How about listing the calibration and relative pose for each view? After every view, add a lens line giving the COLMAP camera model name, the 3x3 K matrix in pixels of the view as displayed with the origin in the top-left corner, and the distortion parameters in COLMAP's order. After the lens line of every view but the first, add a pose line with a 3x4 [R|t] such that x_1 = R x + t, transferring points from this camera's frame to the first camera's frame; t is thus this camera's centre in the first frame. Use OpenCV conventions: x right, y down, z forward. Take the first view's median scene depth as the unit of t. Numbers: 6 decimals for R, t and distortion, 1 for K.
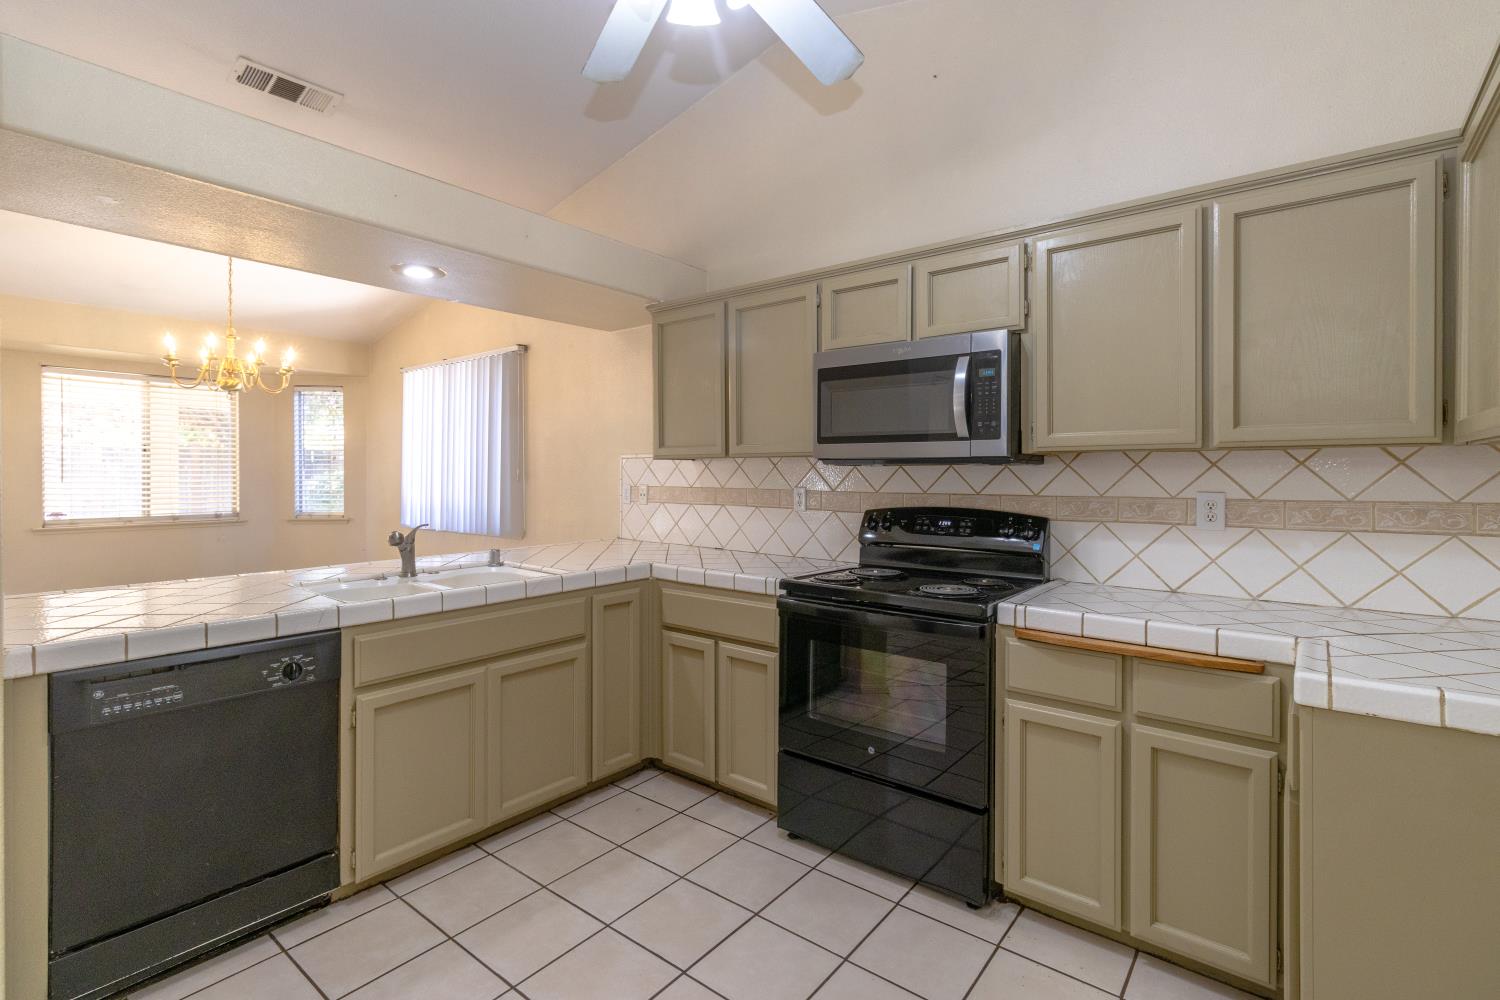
lens RADIAL K [[726.0, 0, 735.7], [0, 726.0, 479.5], [0, 0, 1]] dist [0.000012, -0.000021]
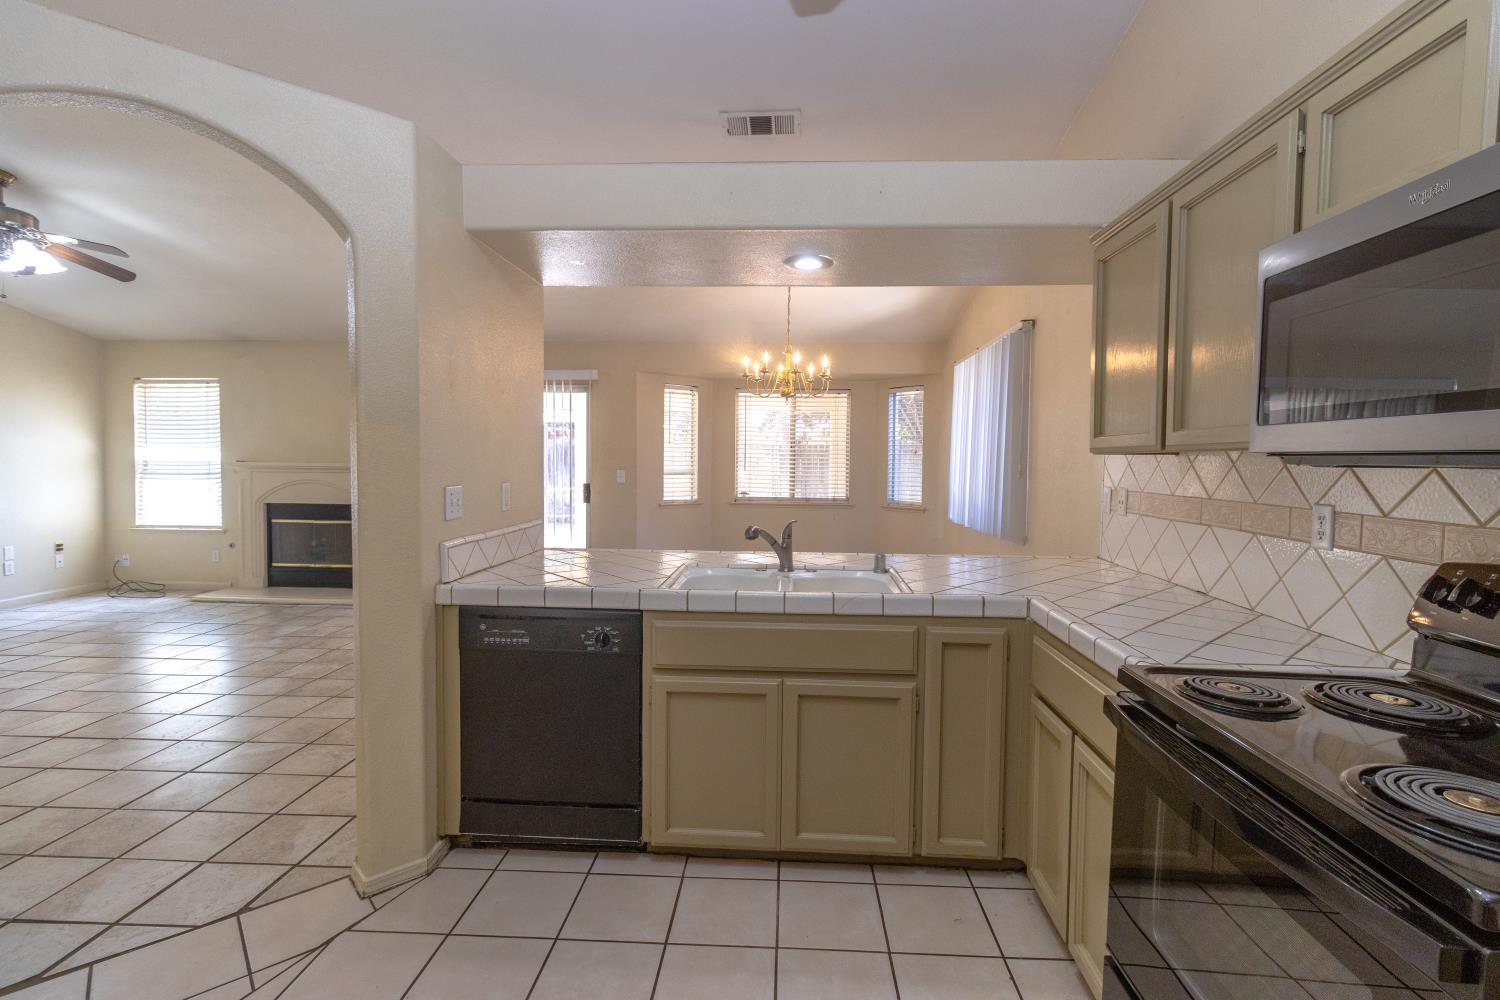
lens RADIAL K [[691.8, 0, 754.8], [0, 691.8, 491.5], [0, 0, 1]] dist [0.000902, -0.000415]
pose [[0.580264, 0.041771, -0.813356, 0.317592], [-0.017154, 0.999089, 0.039071, -0.014817], [0.814248, -0.008719, 0.580452, 0.426328]]
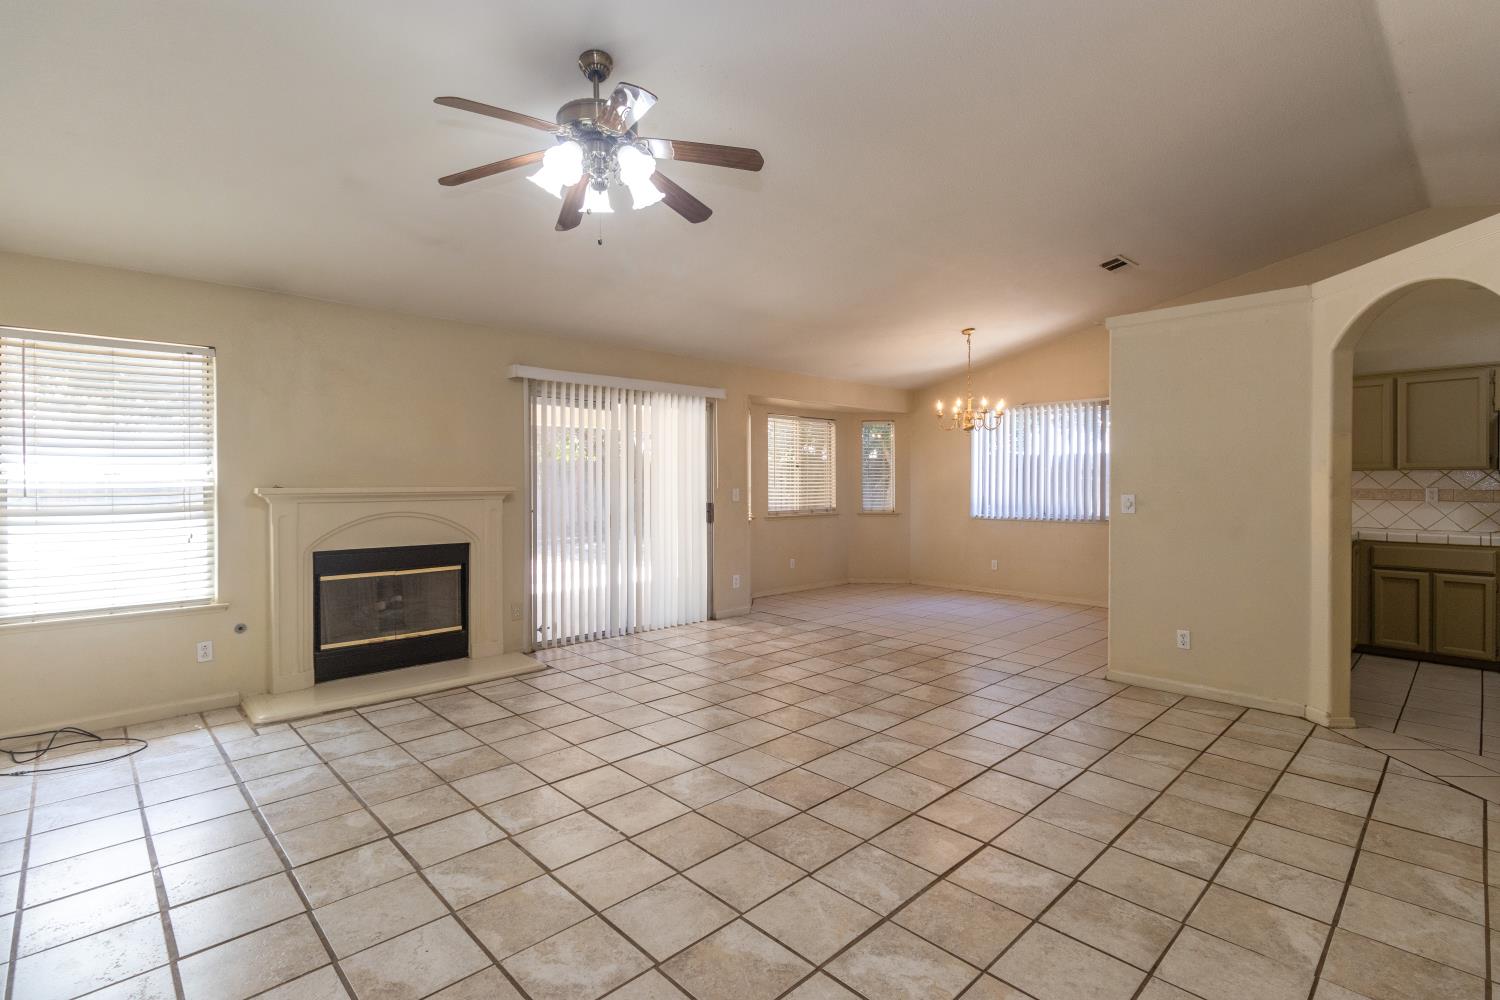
lens RADIAL K [[701.6, 0, 745.6], [0, 701.6, 480.7], [0, 0, 1]] dist [-0.000186, 0.000221]
pose [[0.989212, -0.003623, -0.146445, -1.477762], [0.002008, 0.999936, -0.011177, 0.011838], [0.146476, 0.010763, 0.989156, -0.975459]]
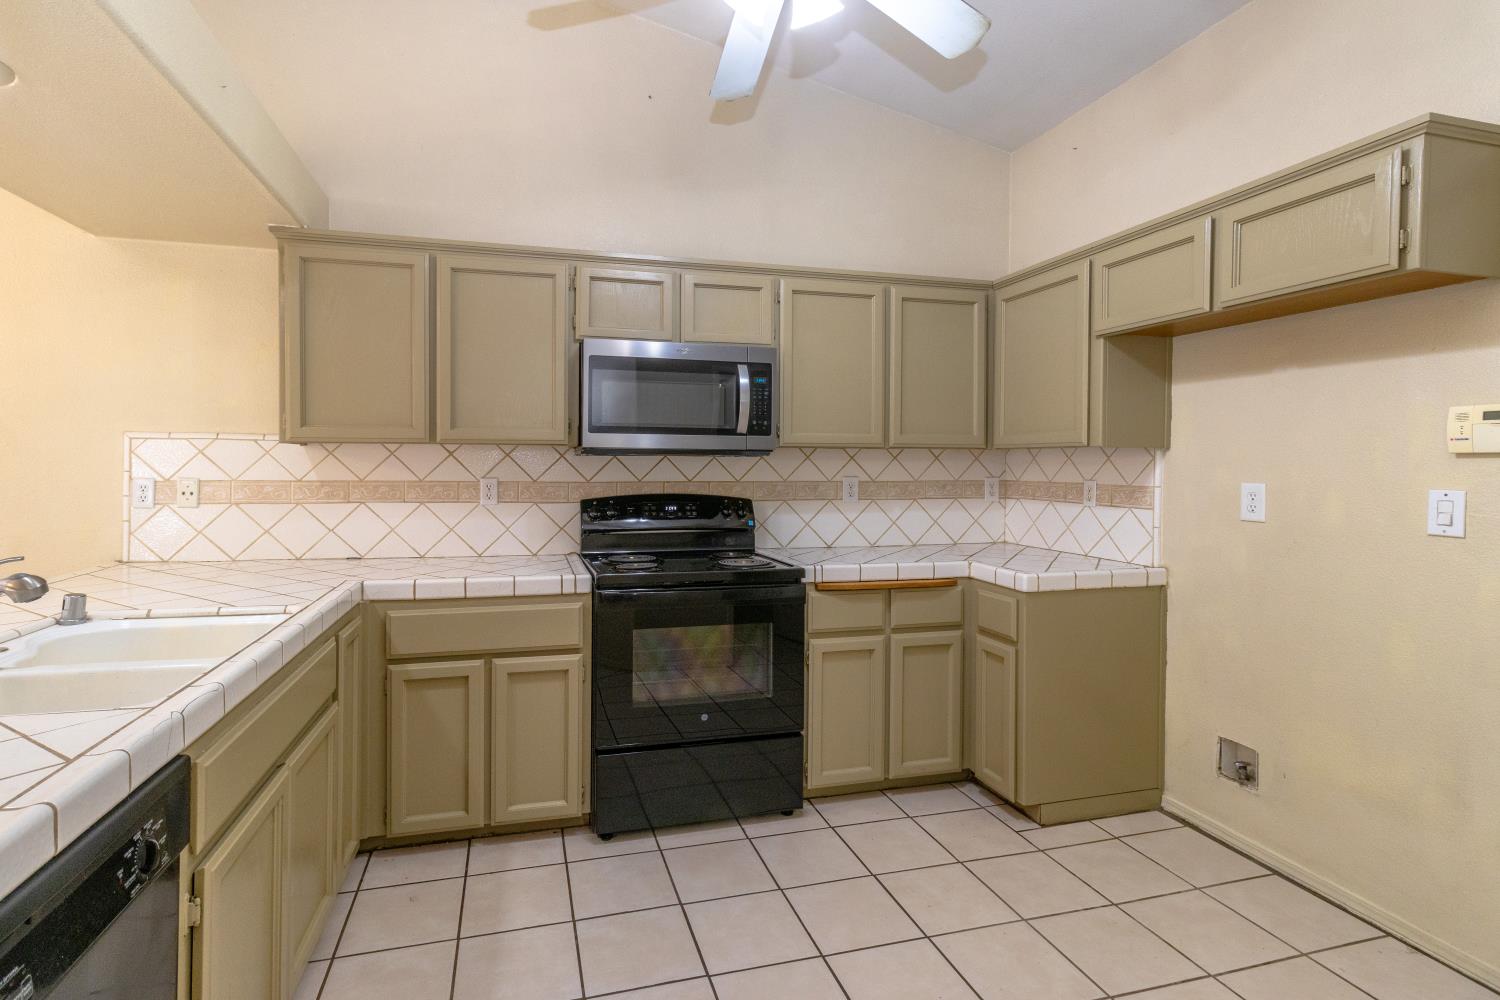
lens RADIAL K [[726.0, 0, 735.7], [0, 726.0, 479.5], [0, 0, 1]] dist [0.000012, -0.000021]
pose [[0.578333, -0.015531, 0.815653, -0.566230], [0.004032, 0.999861, 0.016179, -0.001446], [-0.815791, -0.006068, 0.578315, 0.280779]]
